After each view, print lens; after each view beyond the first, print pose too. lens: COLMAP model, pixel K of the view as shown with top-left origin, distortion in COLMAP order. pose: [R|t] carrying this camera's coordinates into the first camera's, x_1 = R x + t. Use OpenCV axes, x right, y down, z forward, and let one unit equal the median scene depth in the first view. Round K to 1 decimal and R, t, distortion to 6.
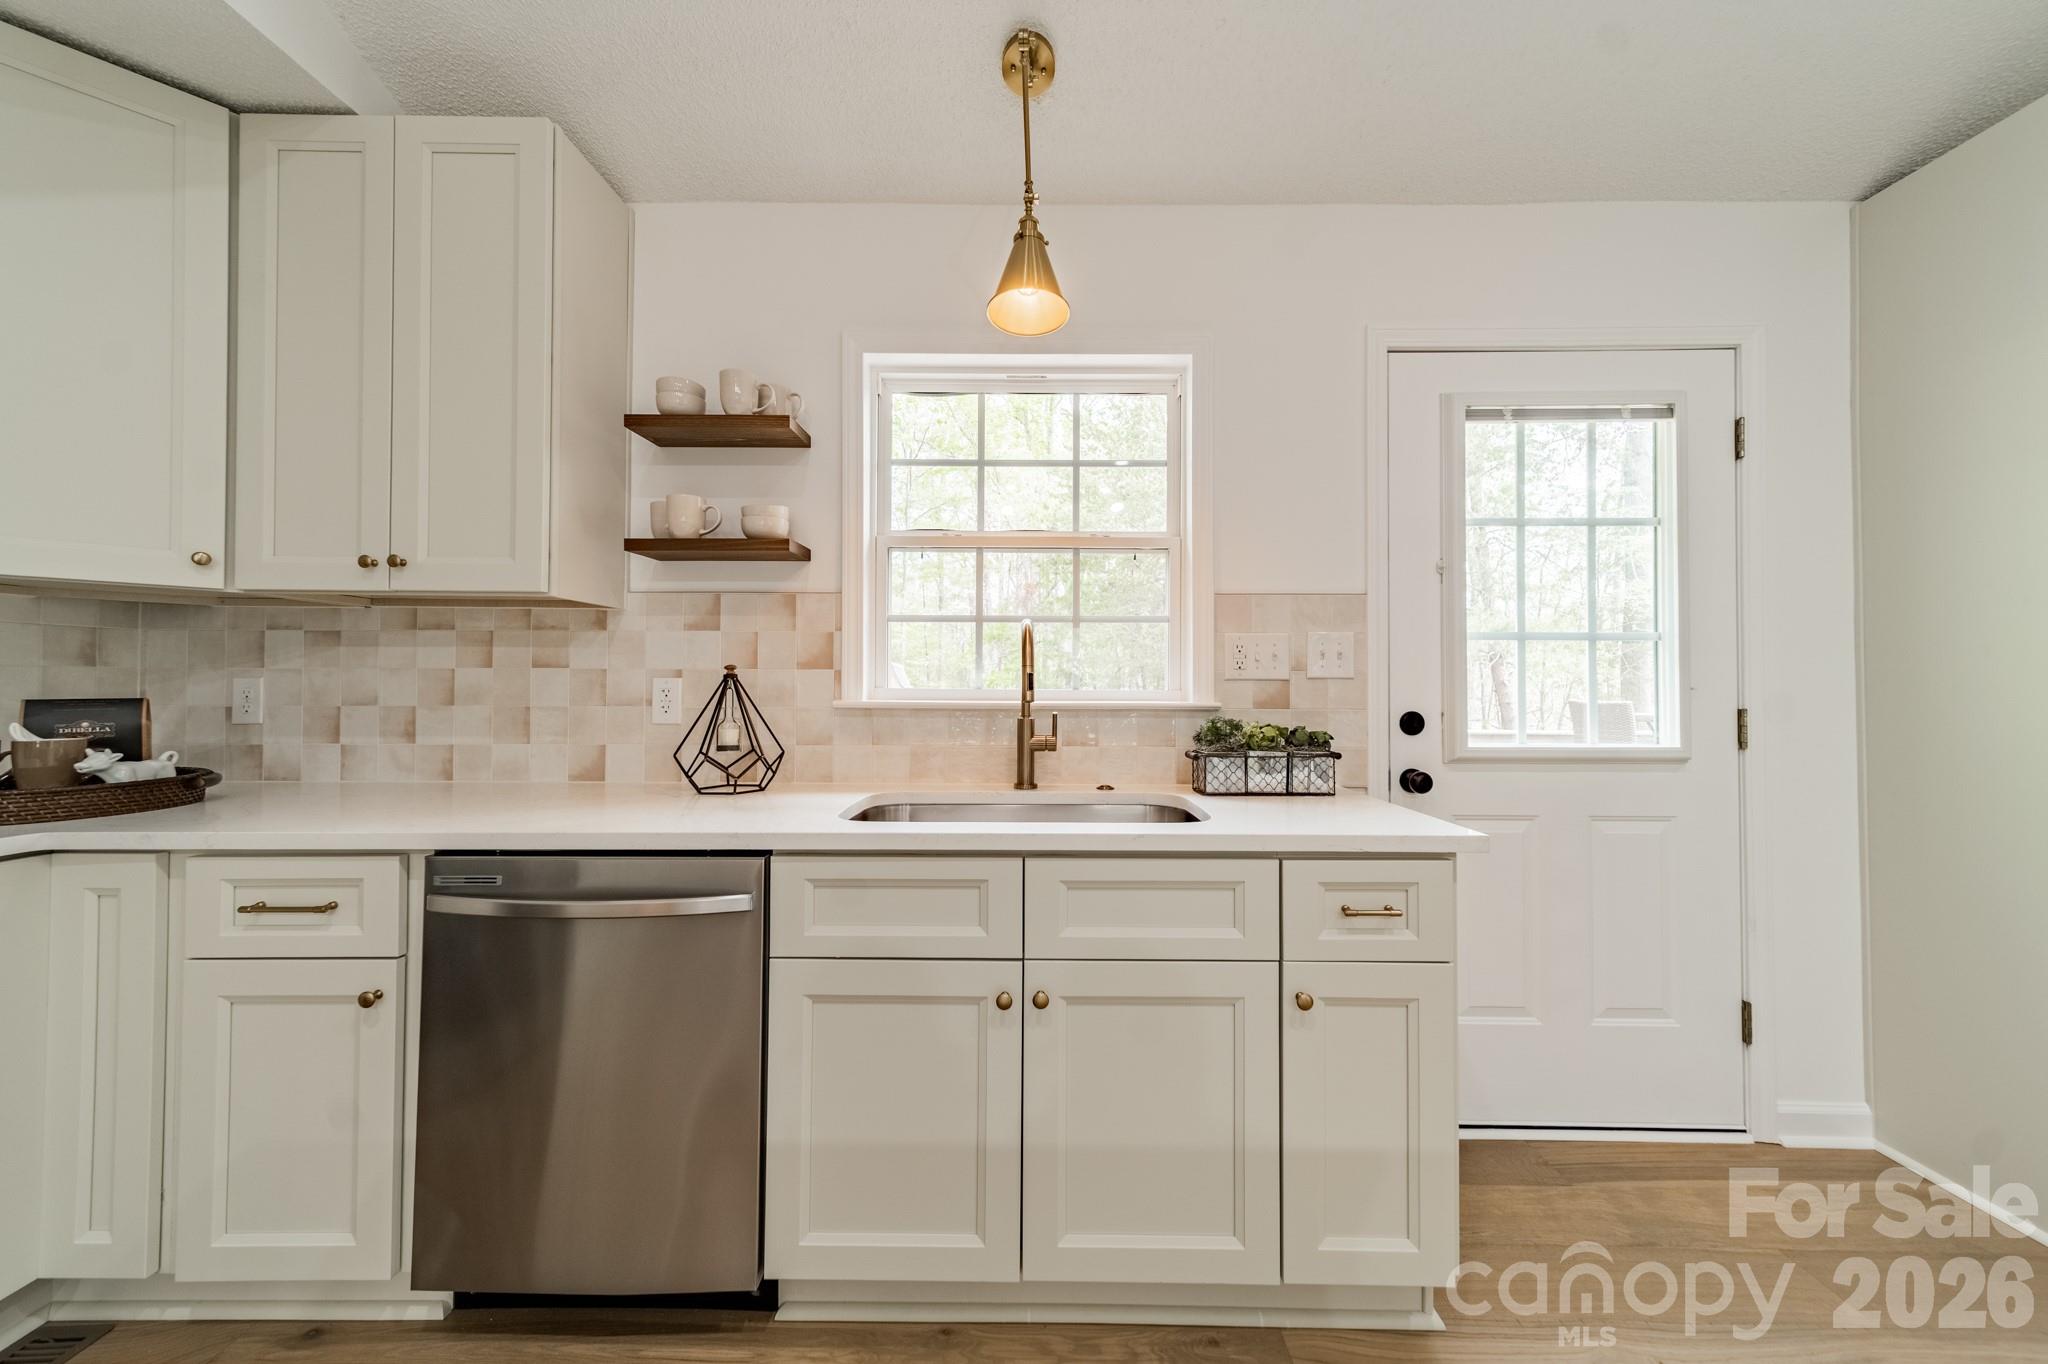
lens RADIAL K [[715.8, 0, 1024.4], [0, 715.8, 677.5], [0, 0, 1]] dist [0.005669, 0.000026]
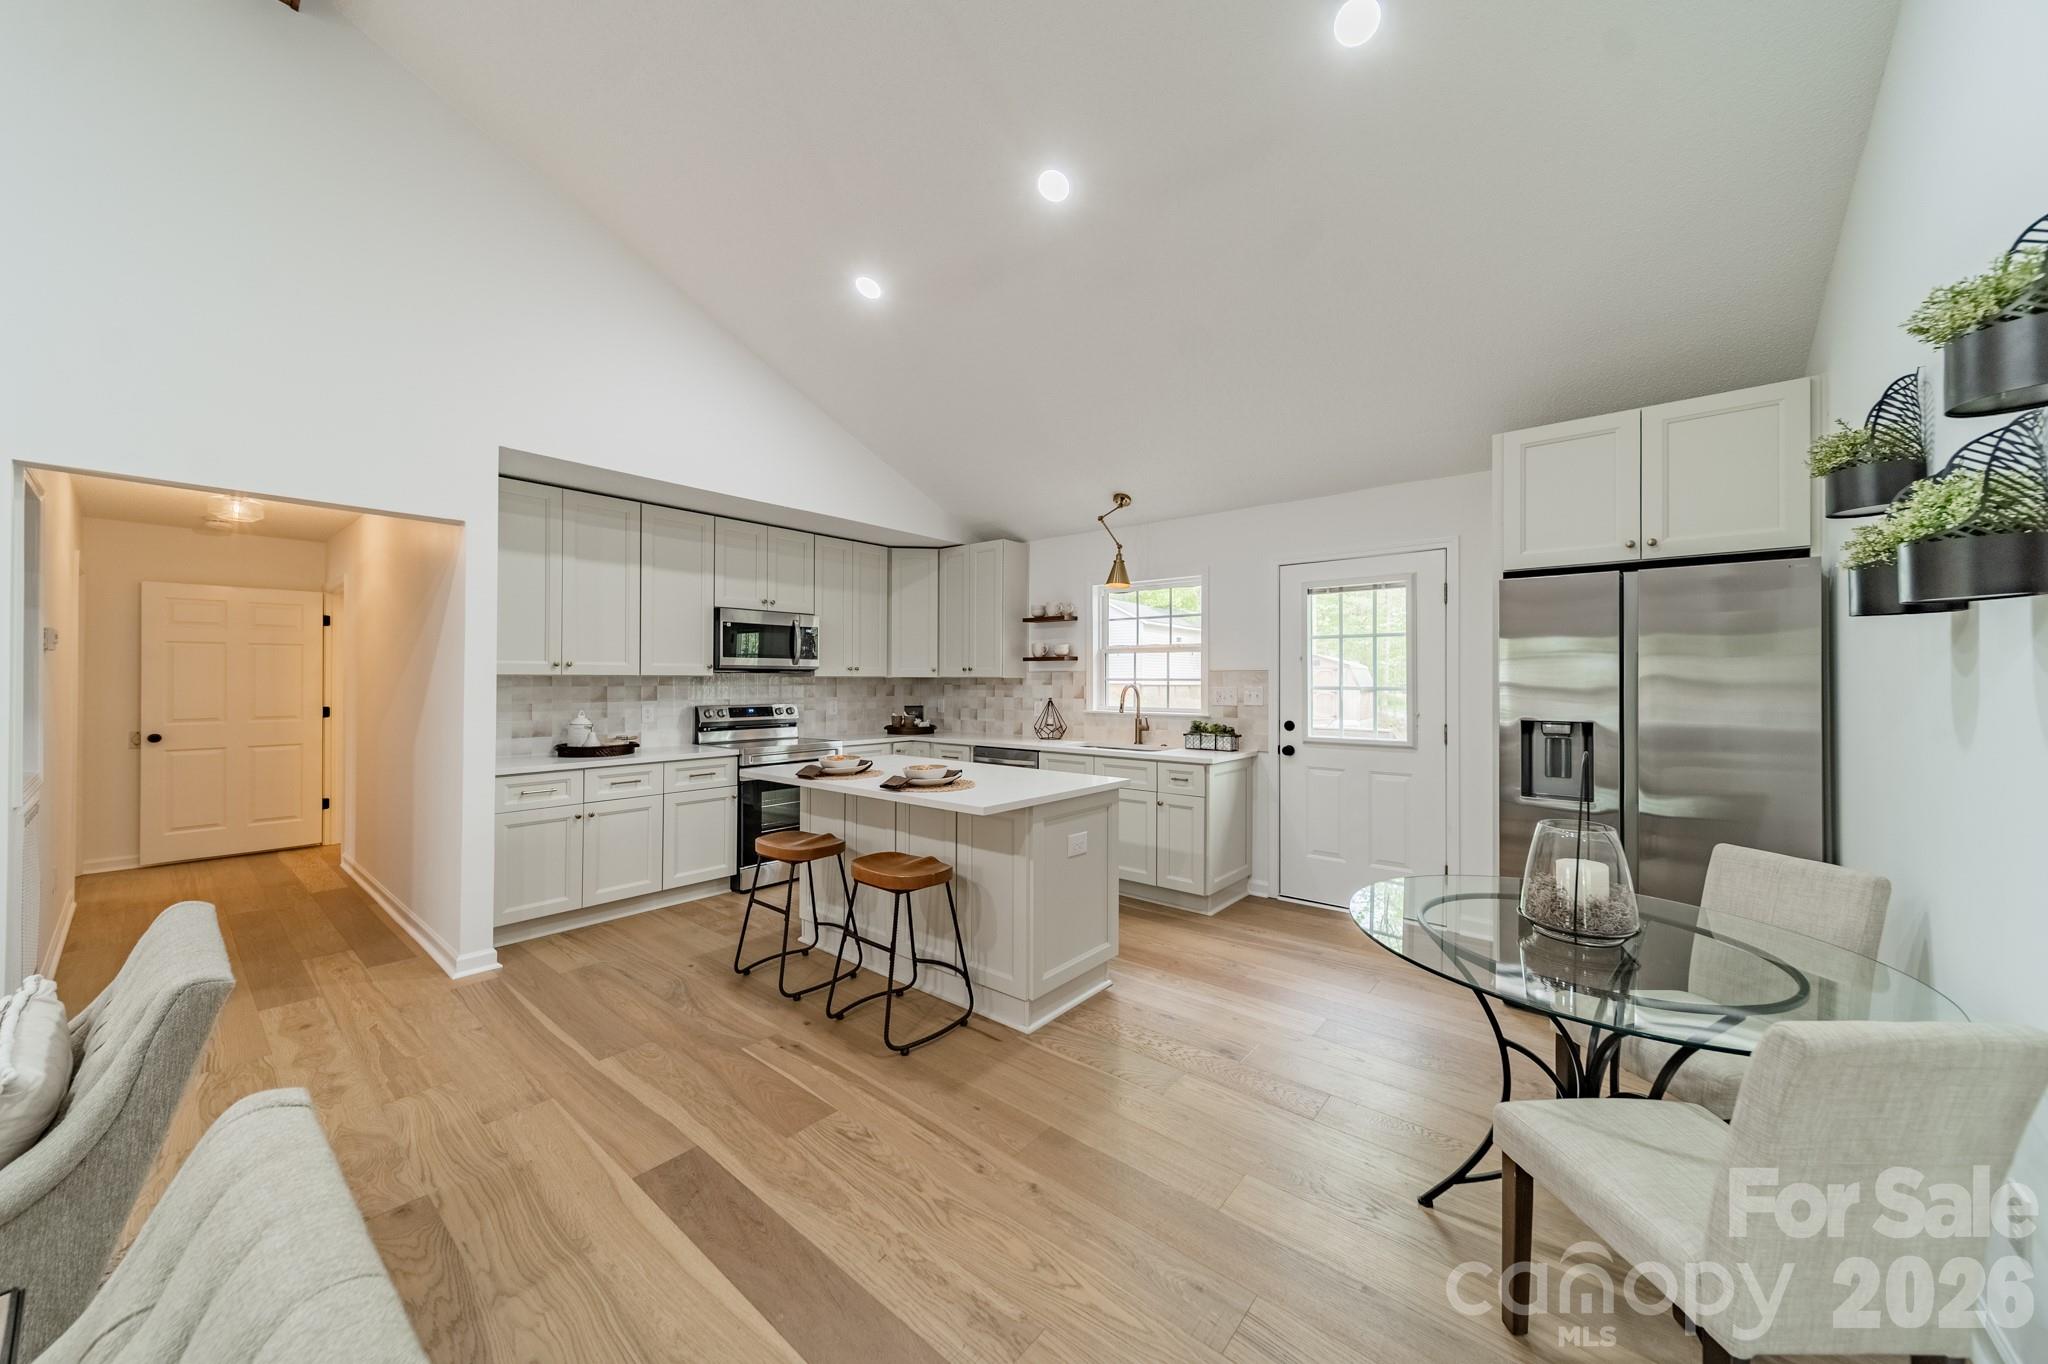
lens RADIAL K [[720.8, 0, 1034.2], [0, 720.8, 674.3], [0, 0, 1]] dist [0.004649, 0.000006]
pose [[0.780523, -0.006662, -0.625091, 1.403181], [0.007001, 0.999974, -0.001916, -0.108078], [0.625088, -0.002881, 0.780549, -1.390021]]
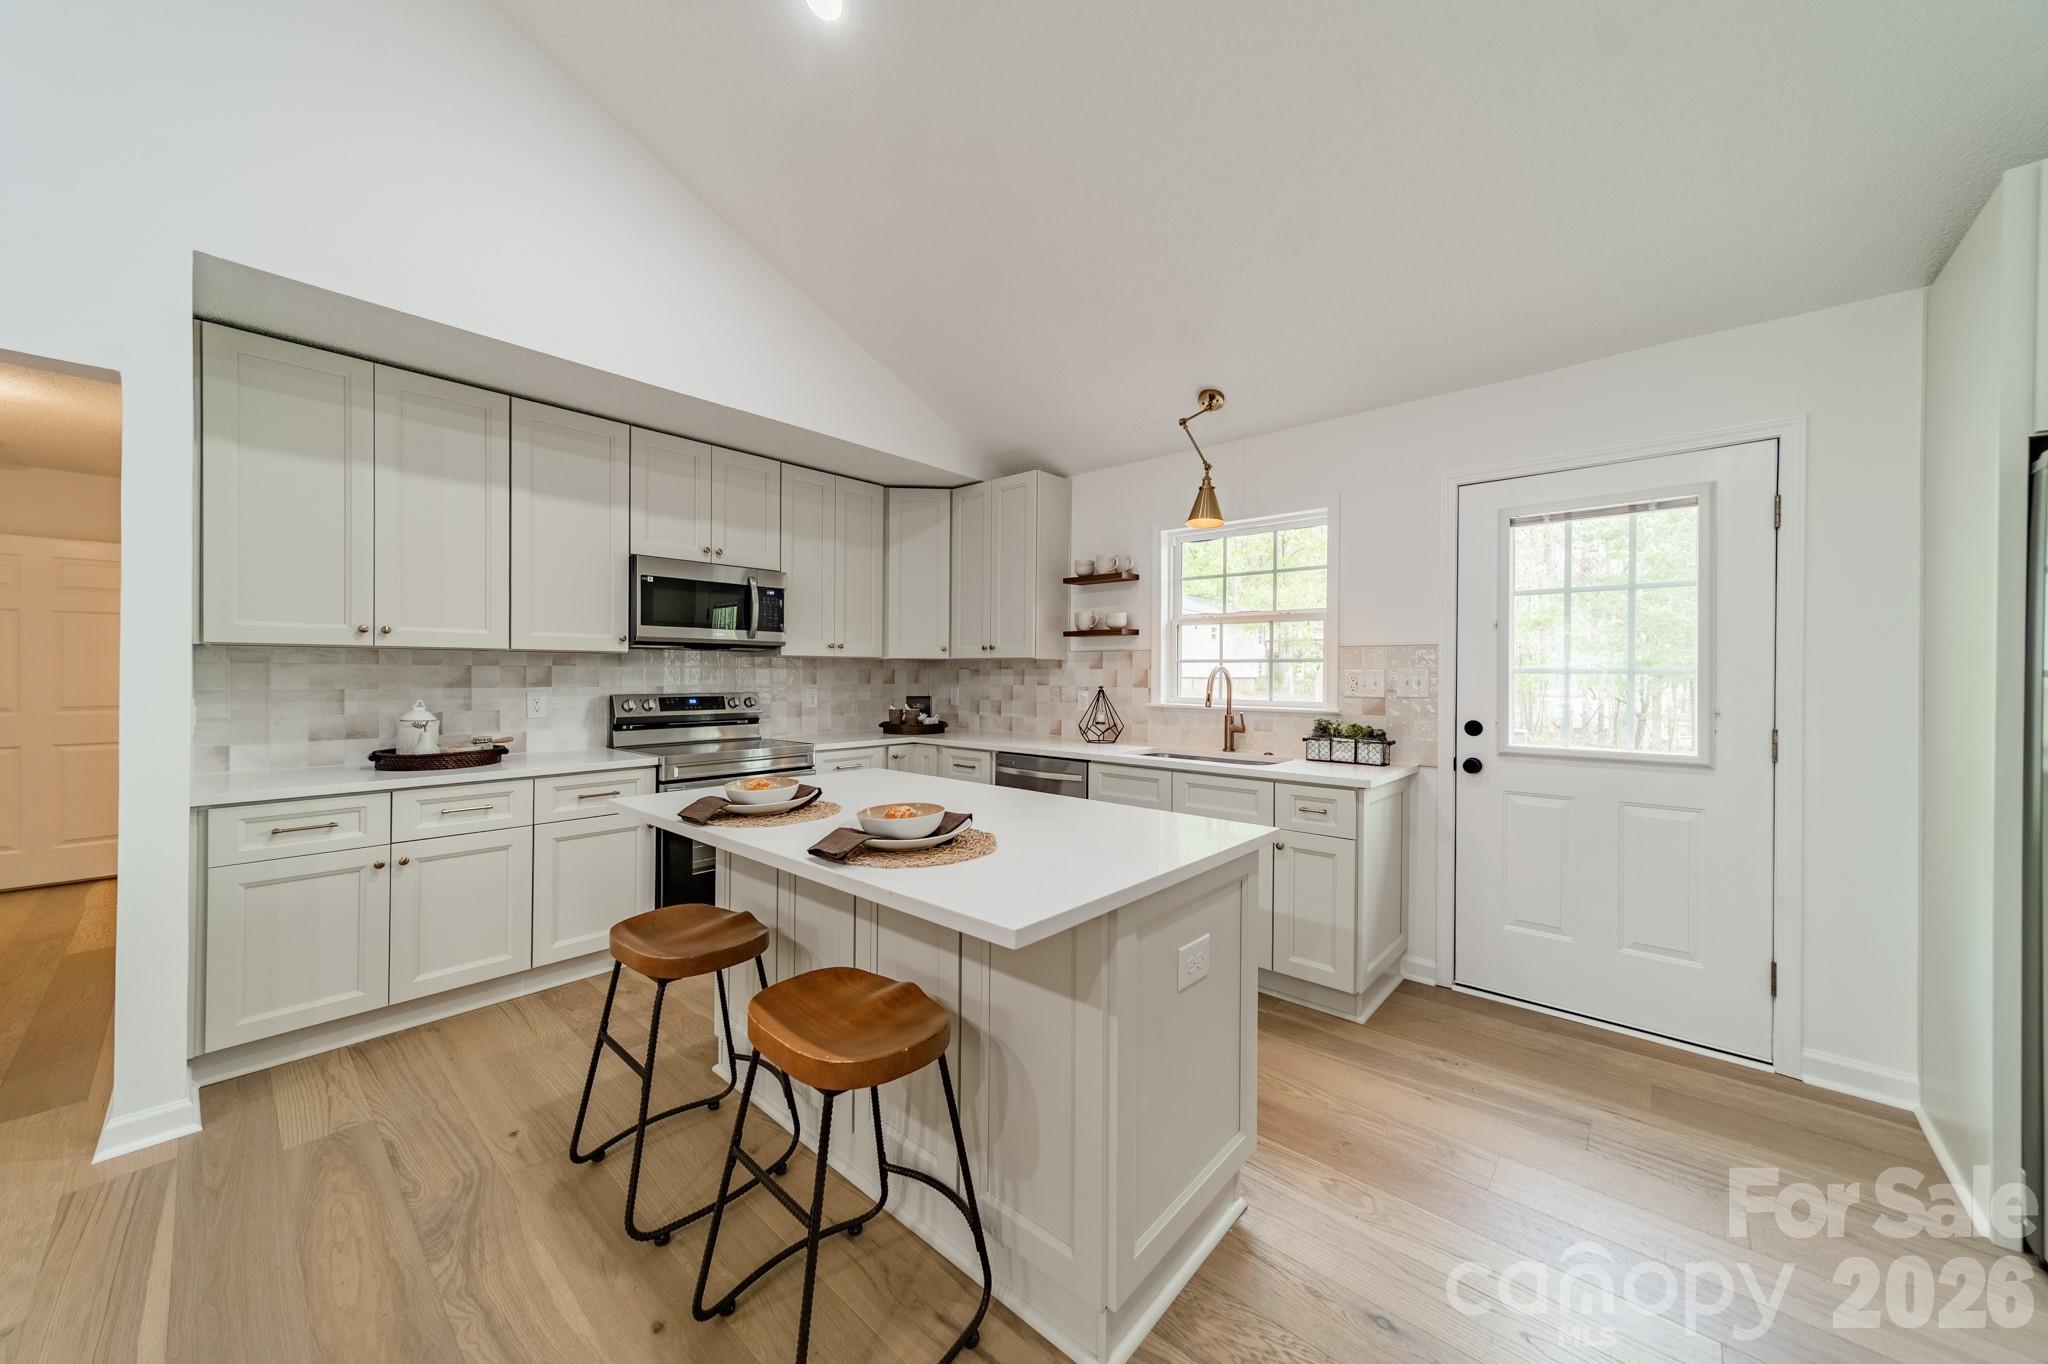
lens RADIAL K [[720.8, 0, 1034.2], [0, 720.8, 674.3], [0, 0, 1]] dist [0.004649, 0.000006]
pose [[0.759018, 0.001906, -0.651067, 0.860462], [0.003836, 0.999965, 0.007400, -0.068610], [0.651058, -0.008114, 0.758984, -0.811124]]
